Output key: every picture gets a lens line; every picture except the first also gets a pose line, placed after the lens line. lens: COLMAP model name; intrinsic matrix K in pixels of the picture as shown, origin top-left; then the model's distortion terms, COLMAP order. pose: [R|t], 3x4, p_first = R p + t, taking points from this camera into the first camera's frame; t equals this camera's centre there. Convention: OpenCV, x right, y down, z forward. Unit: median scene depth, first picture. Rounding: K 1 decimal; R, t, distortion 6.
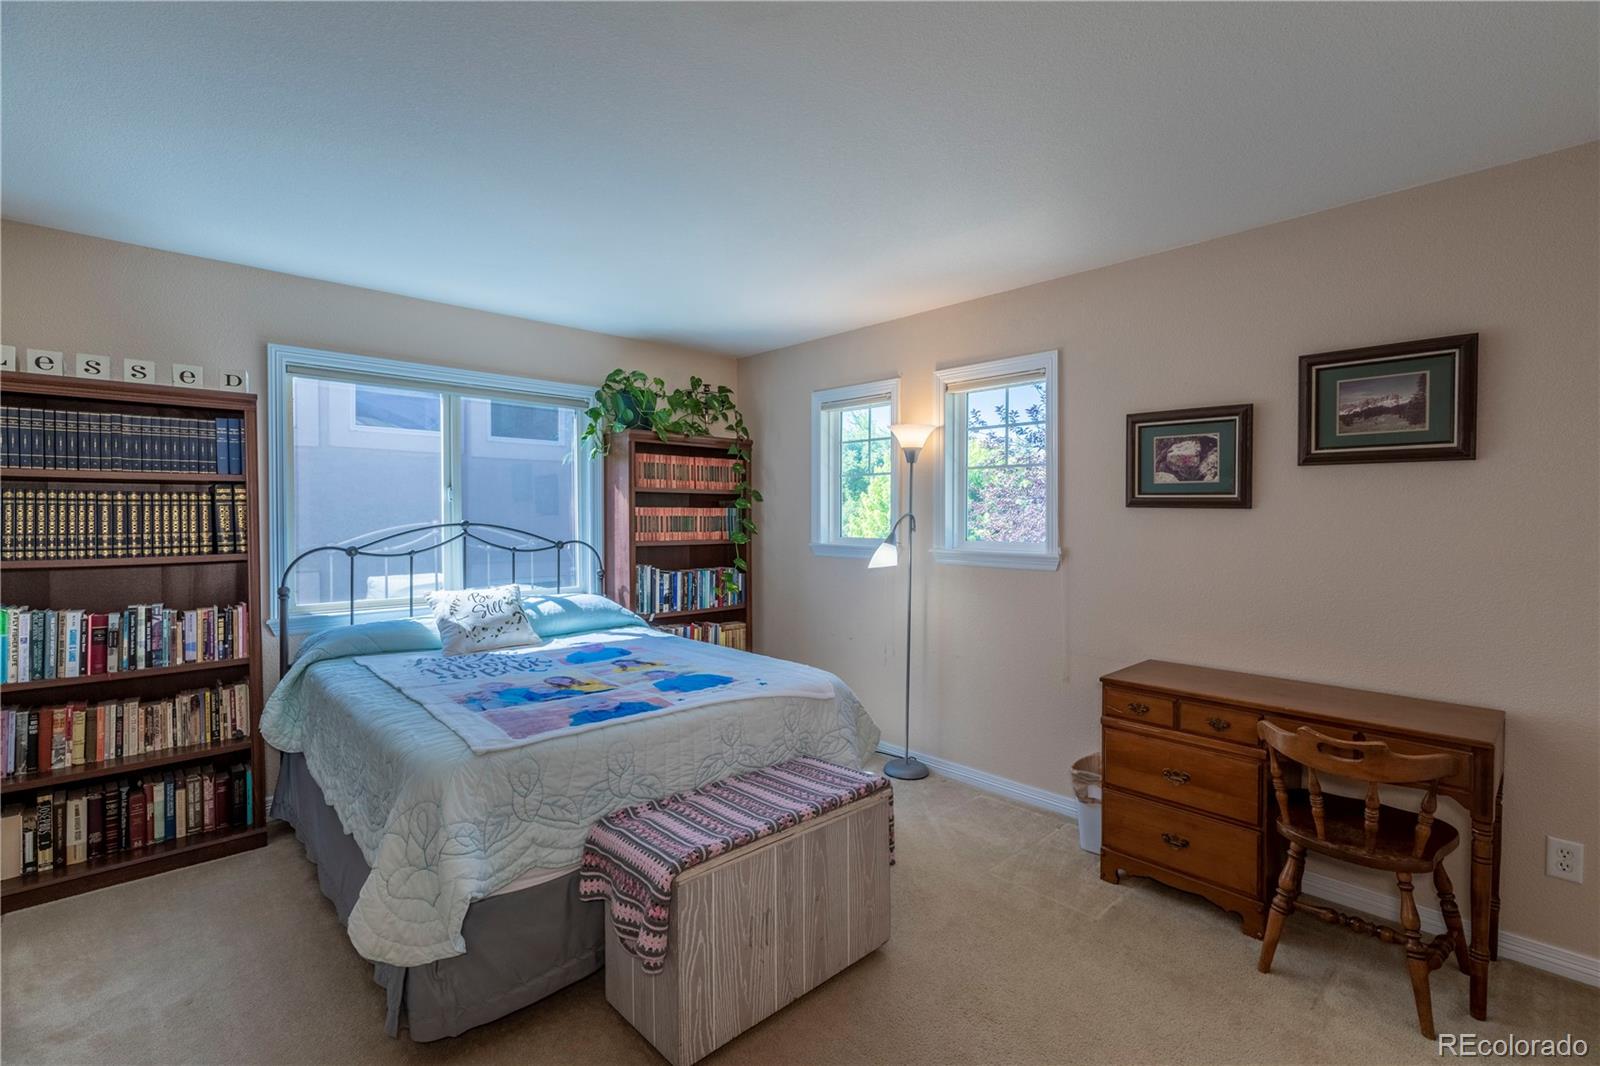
lens RADIAL K [[716.6, 0, 803.4], [0, 716.6, 527.2], [0, 0, 1]] dist [0.002124, 0.000653]
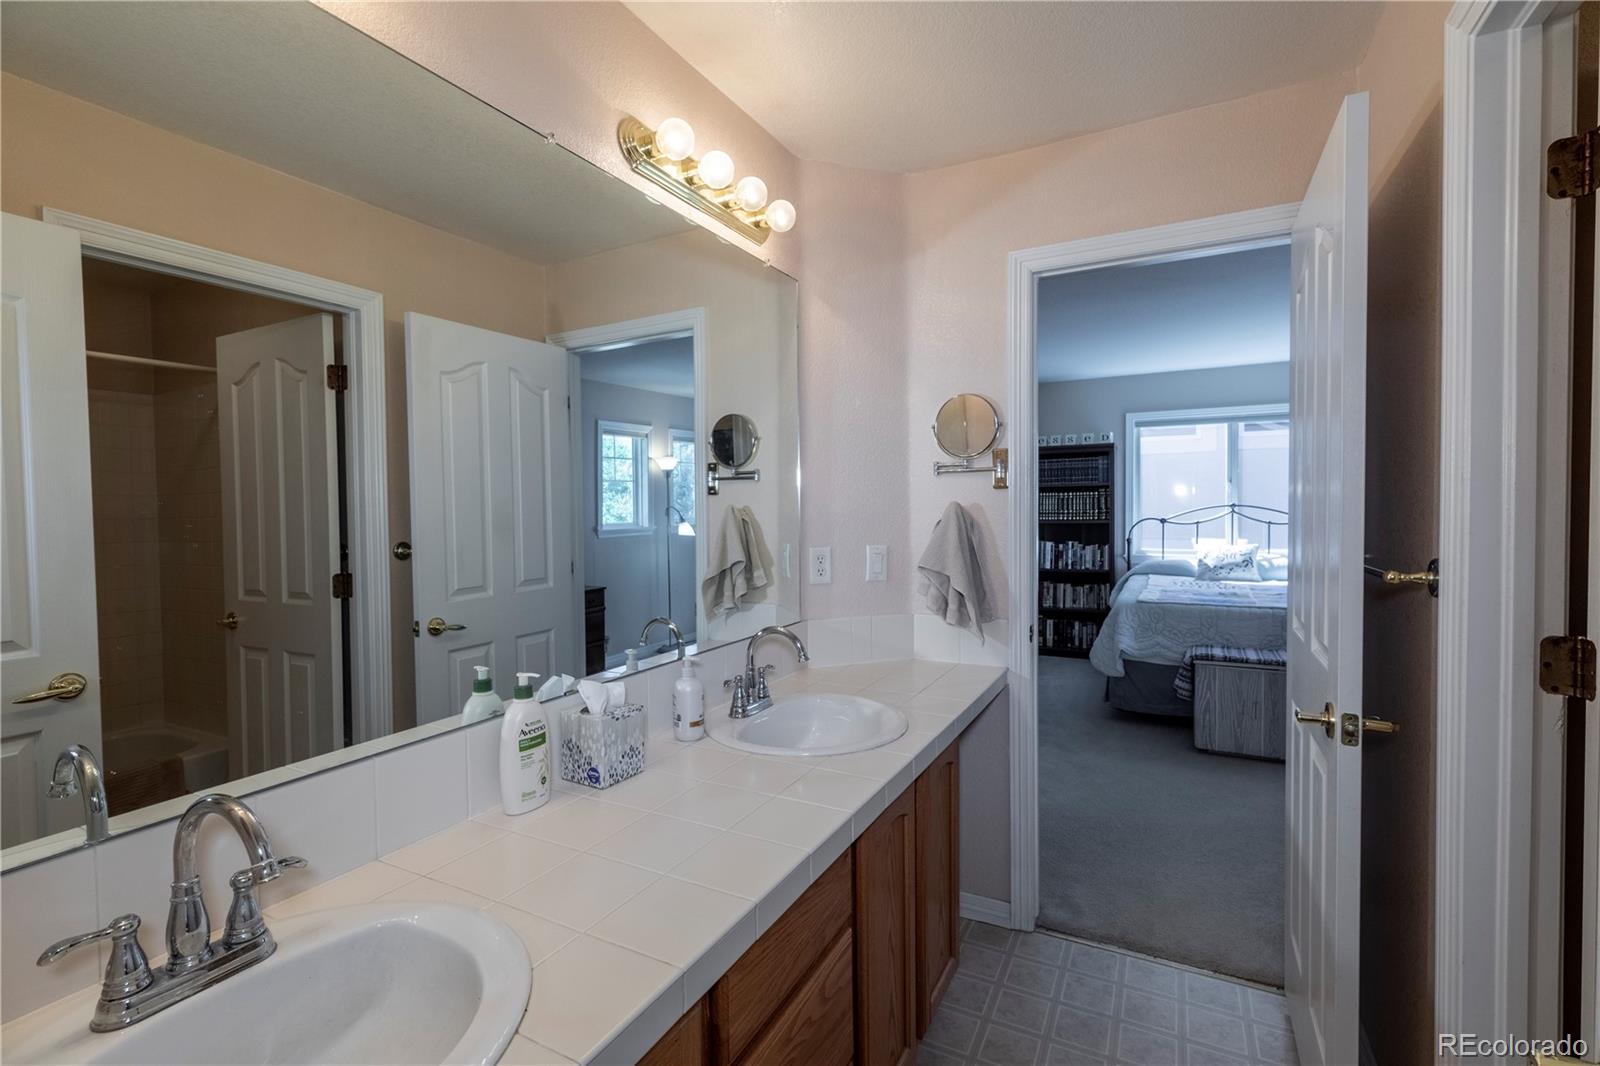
lens RADIAL K [[716.6, 0, 803.4], [0, 716.6, 527.2], [0, 0, 1]] dist [0.002124, 0.000653]
pose [[0.327497, 0.021750, -0.944602, 0.930118], [-0.003356, 0.999755, 0.021857, 0.015381], [0.944846, -0.003988, 0.327490, -0.538974]]
